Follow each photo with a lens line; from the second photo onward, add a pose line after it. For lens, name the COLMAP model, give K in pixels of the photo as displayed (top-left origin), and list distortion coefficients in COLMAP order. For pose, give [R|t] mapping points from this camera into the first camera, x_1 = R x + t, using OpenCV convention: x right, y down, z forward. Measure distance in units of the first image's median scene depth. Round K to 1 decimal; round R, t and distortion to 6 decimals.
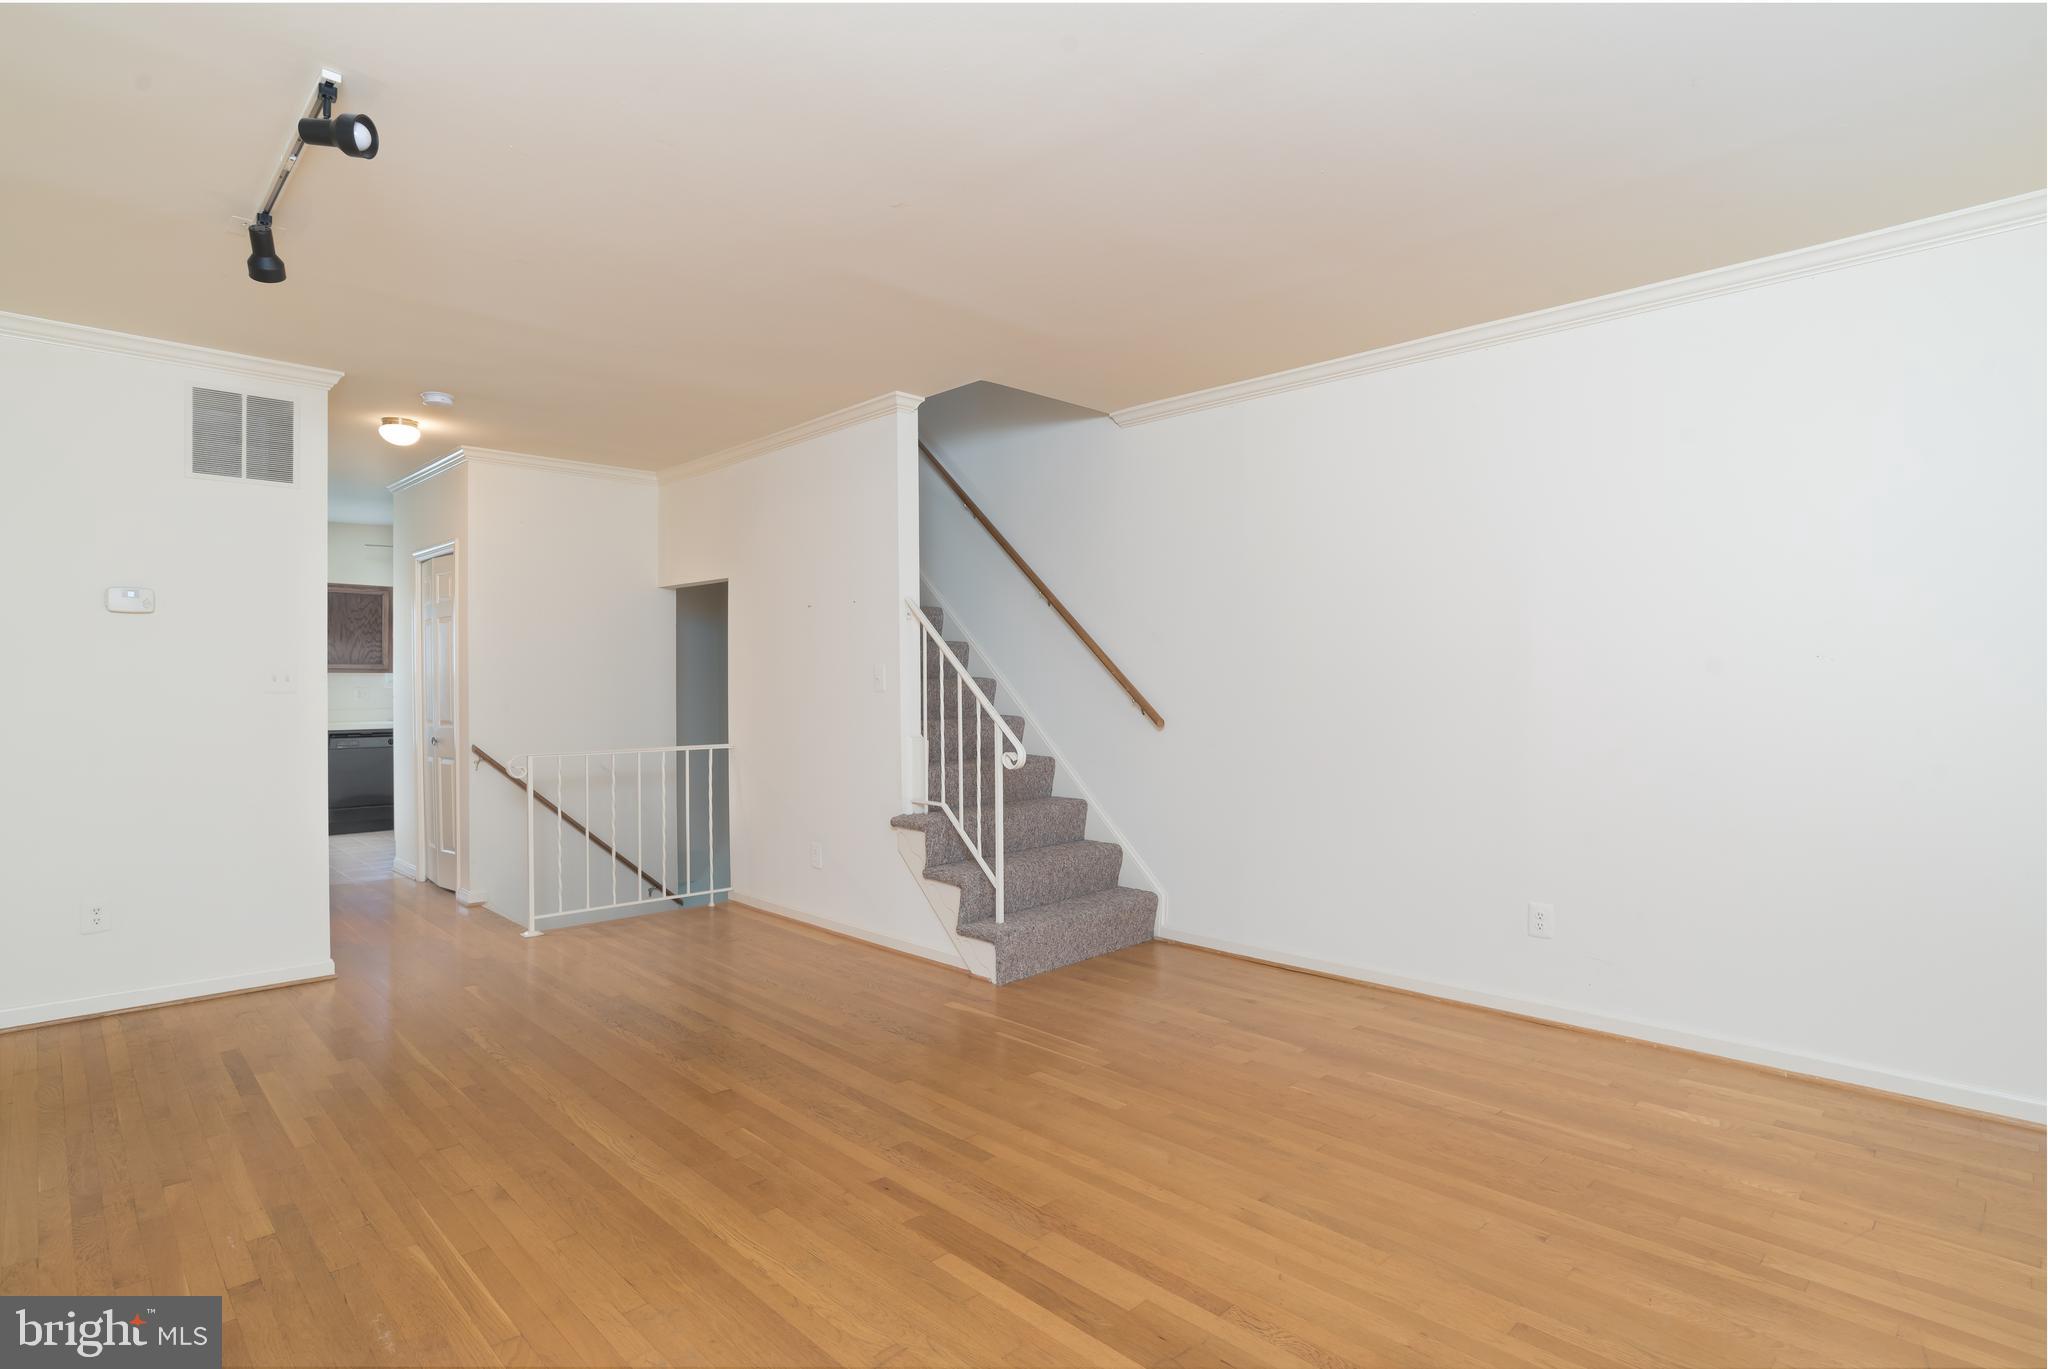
lens RADIAL K [[1044.1, 0, 1024.0], [0, 1044.1, 684.5], [0, 0, 1]] dist [-0.043885, 0.028269]
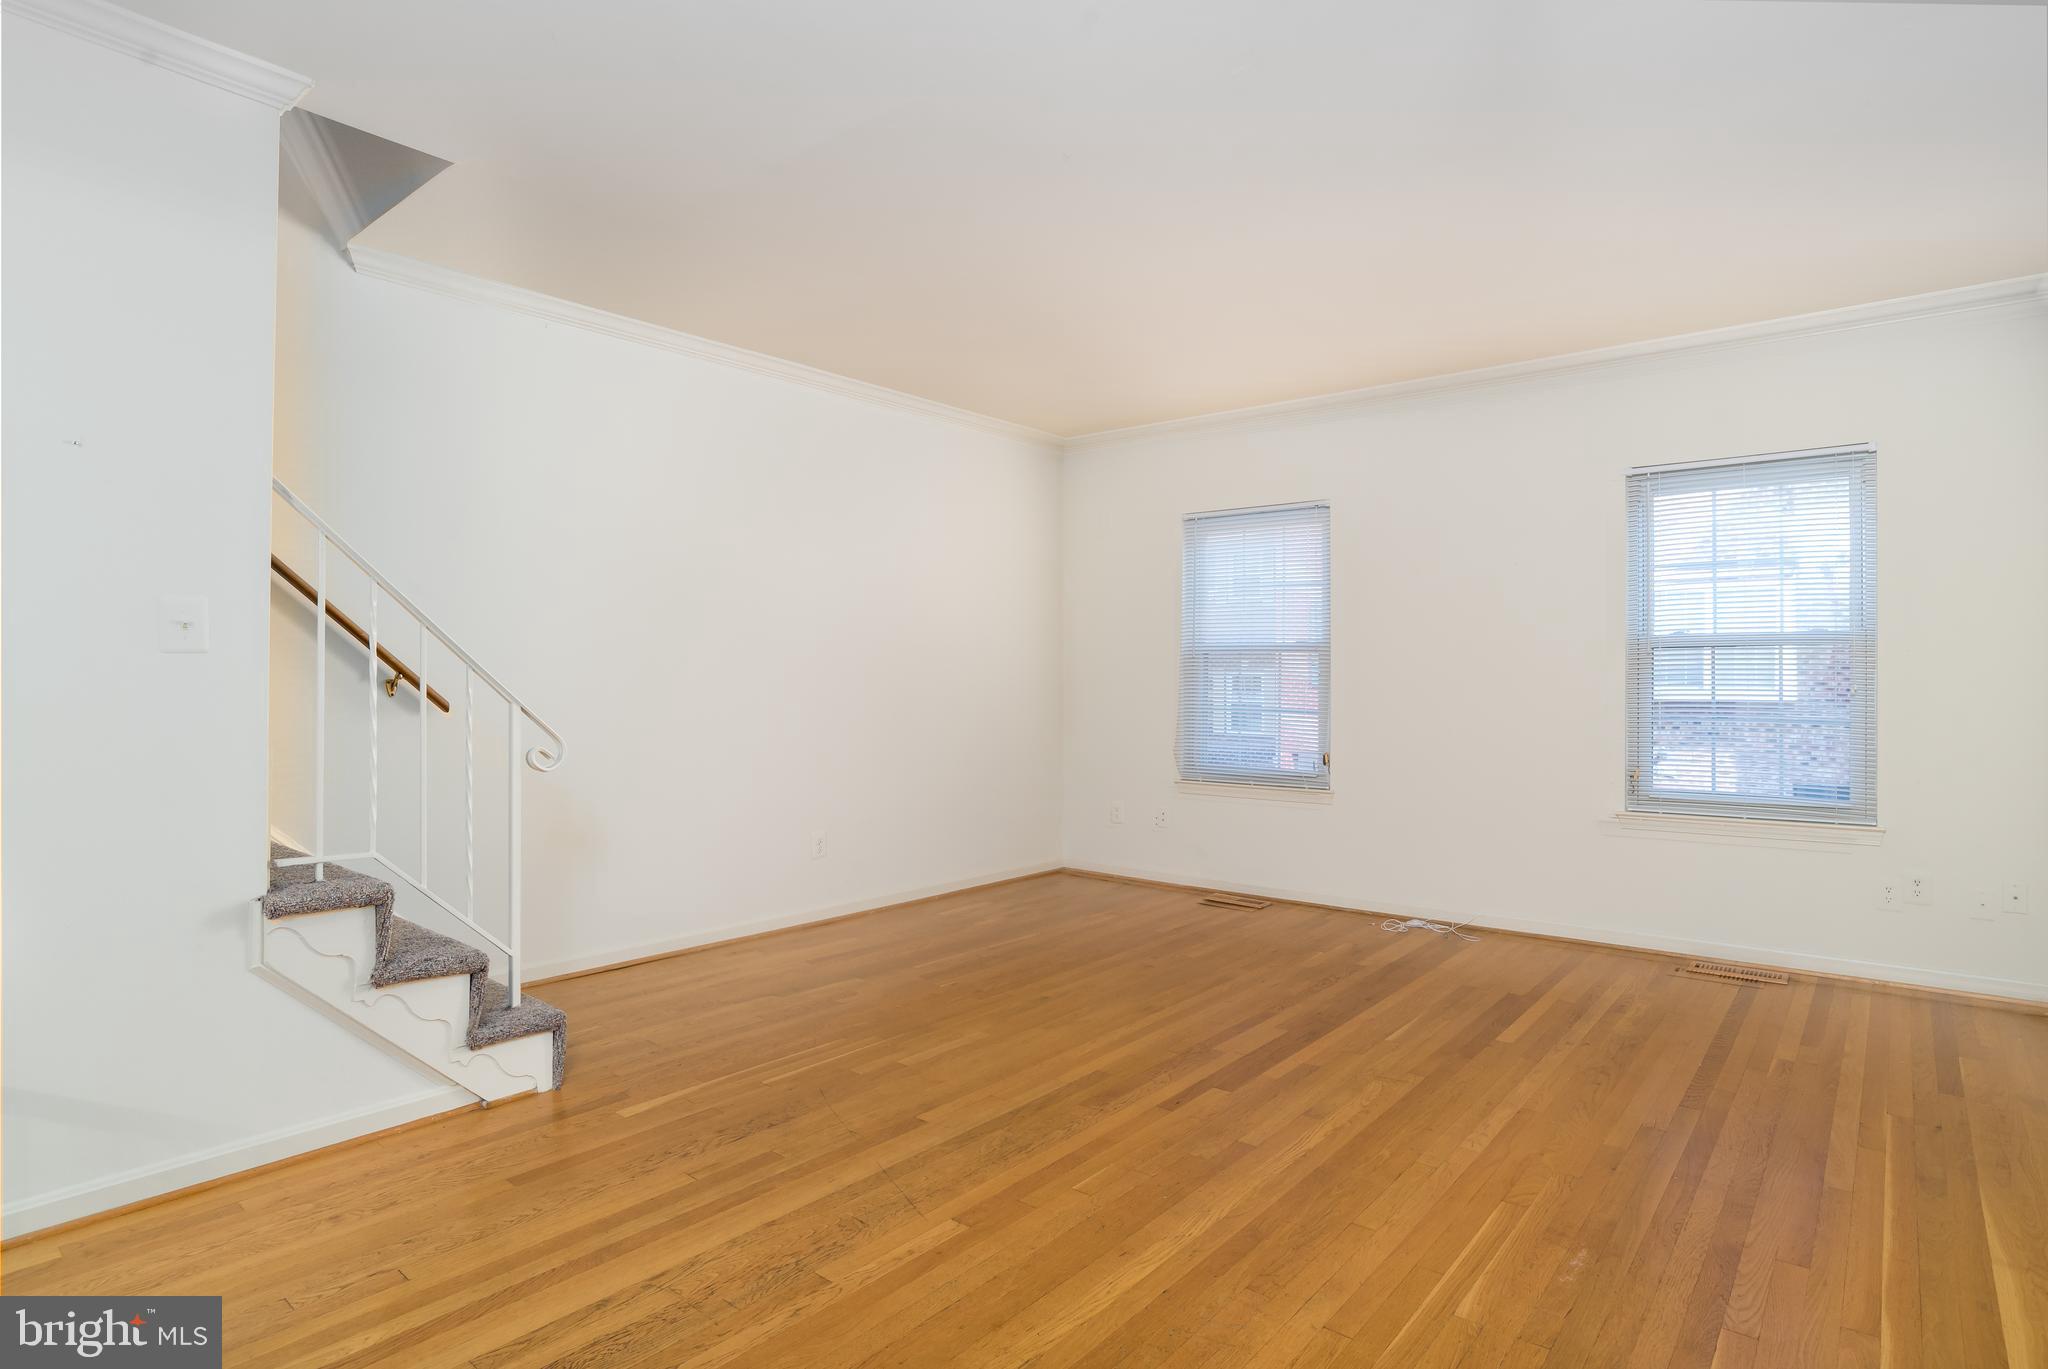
lens RADIAL K [[1062.8, 0, 1024.0], [0, 1062.8, 684.5], [0, 0, 1]] dist [-0.049409, 0.022814]
pose [[-0.097794, 0.000520, 0.995207, -0.969395], [0.003562, 0.999994, -0.000172, 0.032247], [-0.995200, 0.003528, -0.097796, 0.997202]]
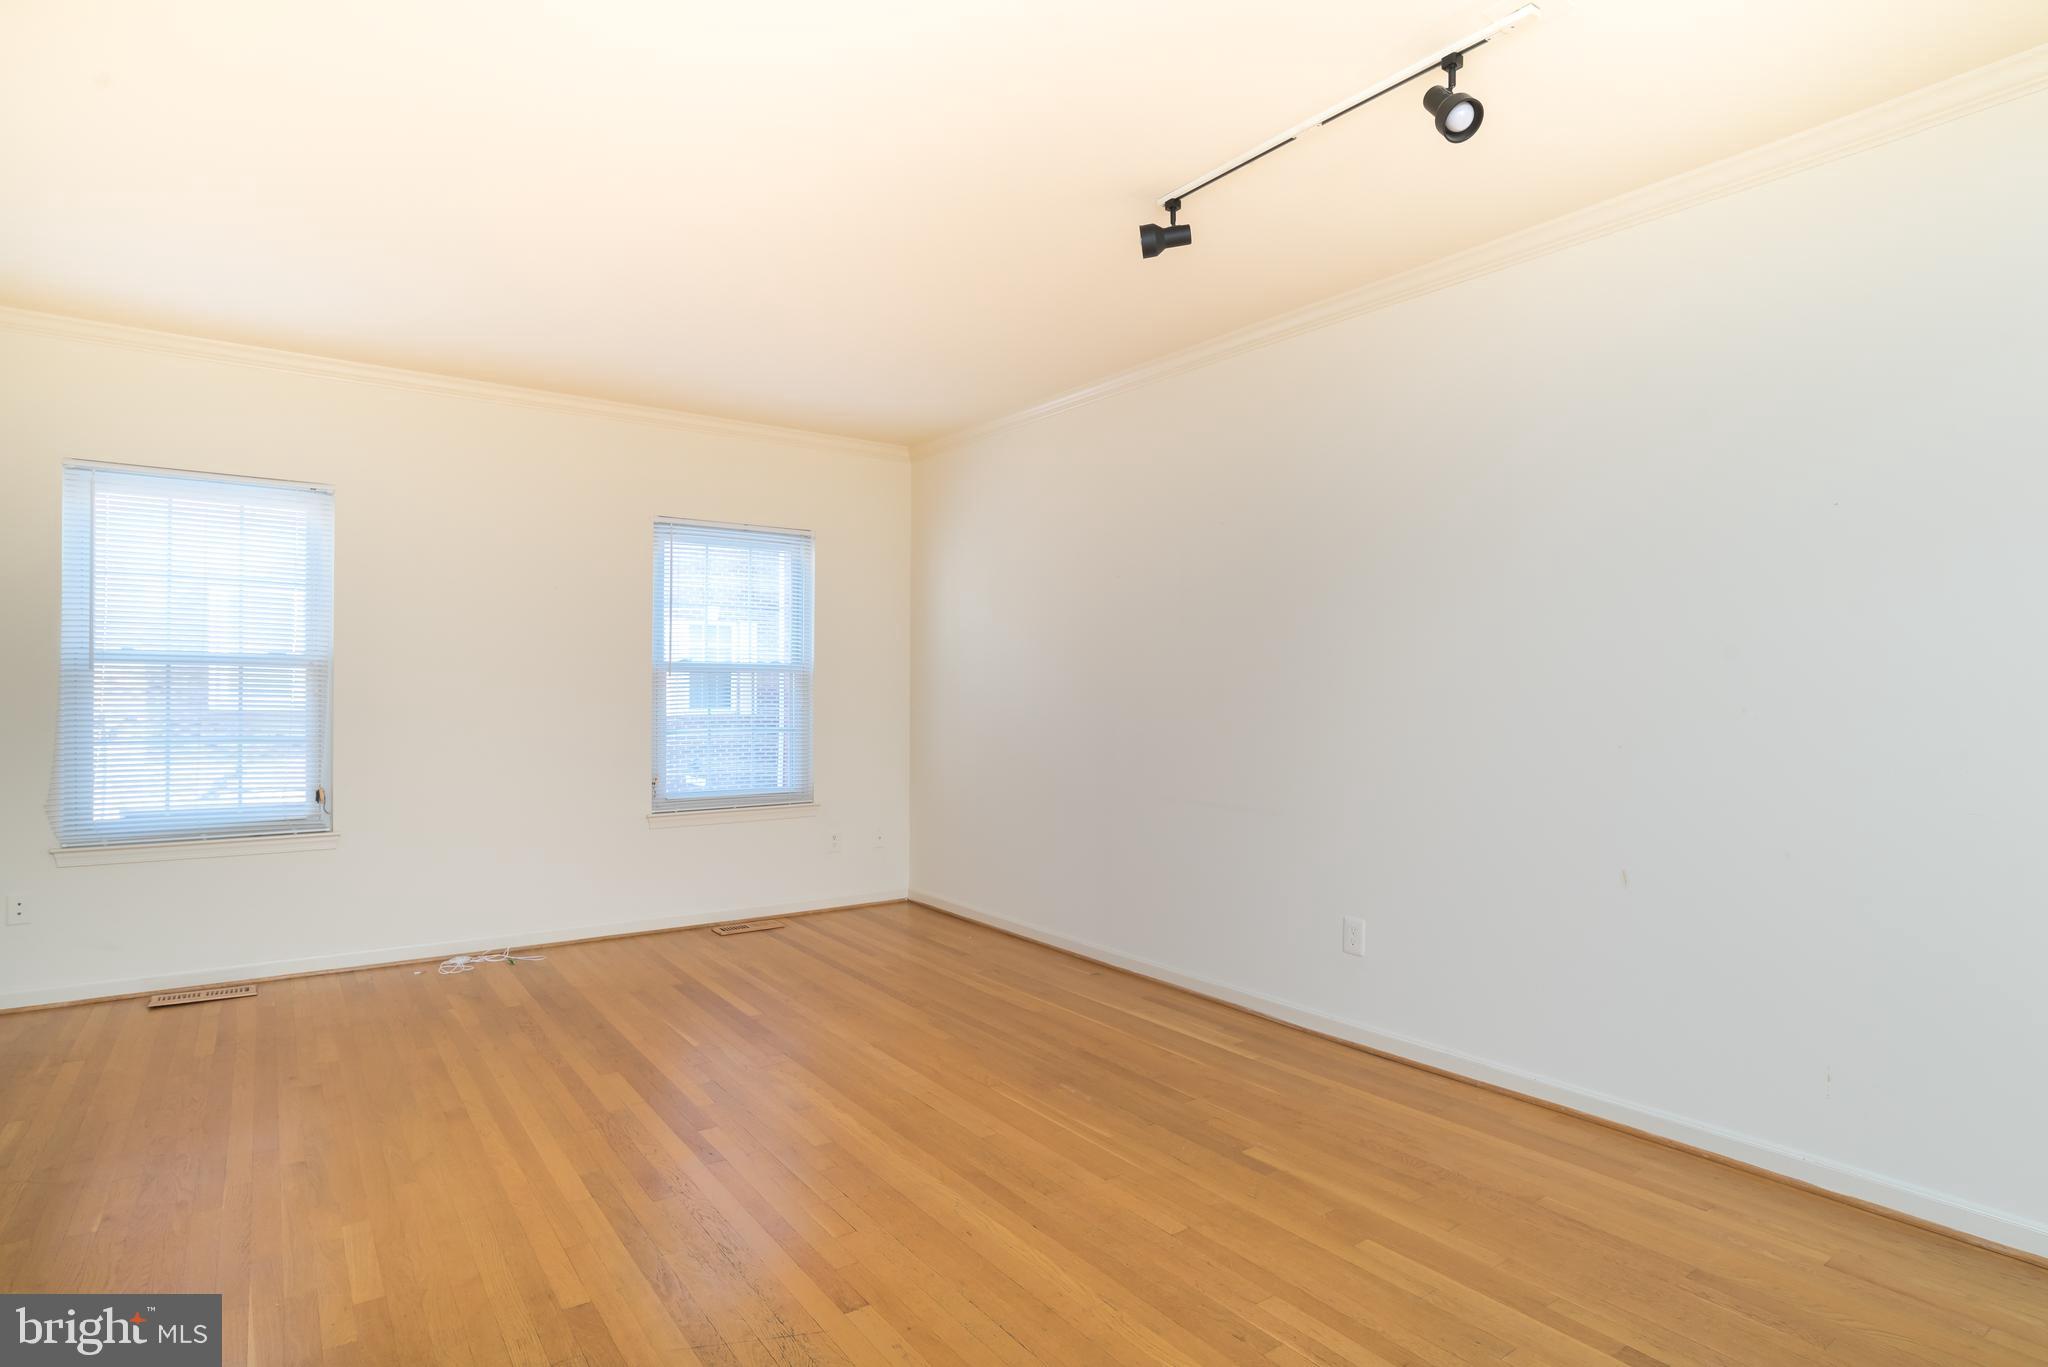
lens RADIAL K [[1069.8, 0, 1039.4], [0, 1069.8, 710.5], [0, 0, 1]] dist [-0.057918, 0.029639]
pose [[-0.991291, -0.006747, 0.131520, -0.473169], [-0.003860, 0.999746, 0.022200, 0.008066], [-0.131637, 0.021499, -0.991065, 1.579051]]
